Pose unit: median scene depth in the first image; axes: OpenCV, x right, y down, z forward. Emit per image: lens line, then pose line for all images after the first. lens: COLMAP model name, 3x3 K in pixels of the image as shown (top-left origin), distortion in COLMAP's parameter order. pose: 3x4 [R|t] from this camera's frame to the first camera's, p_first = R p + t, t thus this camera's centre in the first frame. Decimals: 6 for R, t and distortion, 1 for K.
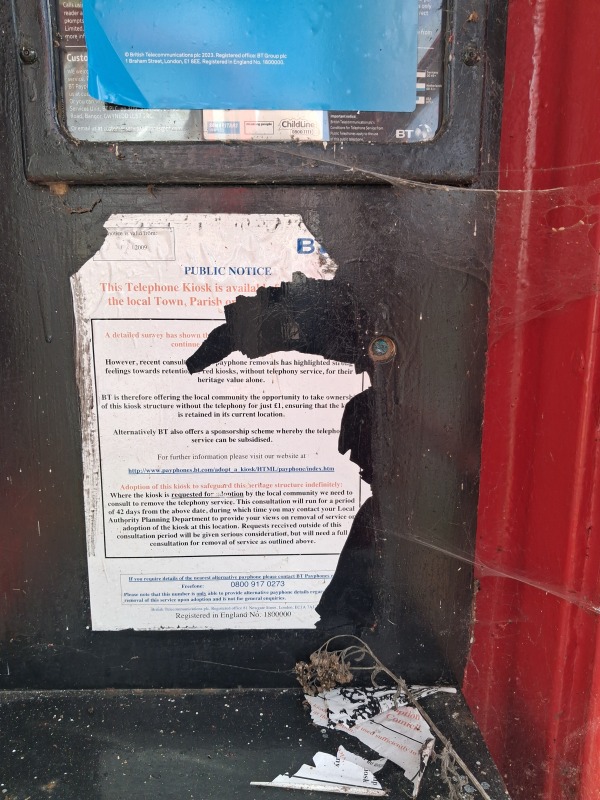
lens RADIAL K [[649.0, 0, 305.6], [0, 649.0, 407.2], [0, 0, 1]] dist [0.043135, -0.062450]
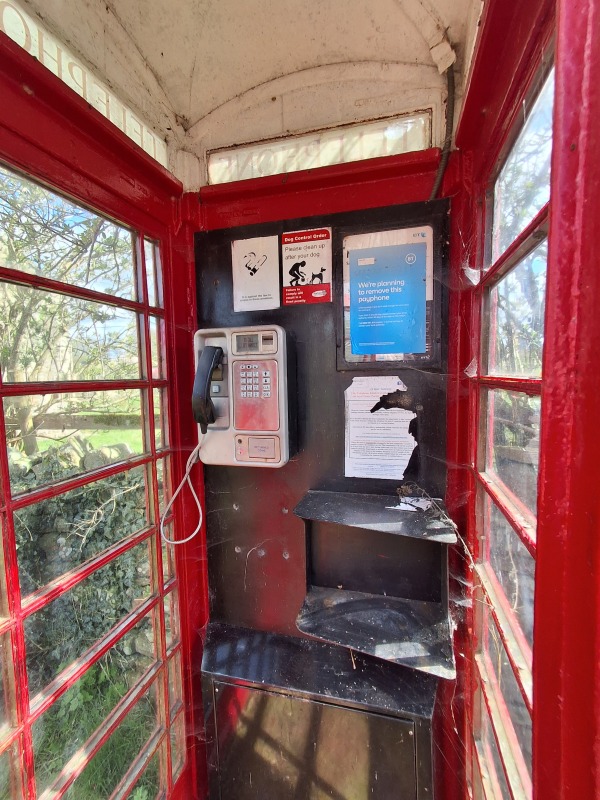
lens RADIAL K [[373.2, 0, 300.4], [0, 373.2, 399.8], [0, 0, 1]] dist [0.018083, 0.000079]
pose [[0.950006, 0.000875, -0.312229, 0.145968], [-0.028889, 0.995953, -0.085109, 0.084623], [0.310891, 0.089875, 0.946187, -1.476234]]
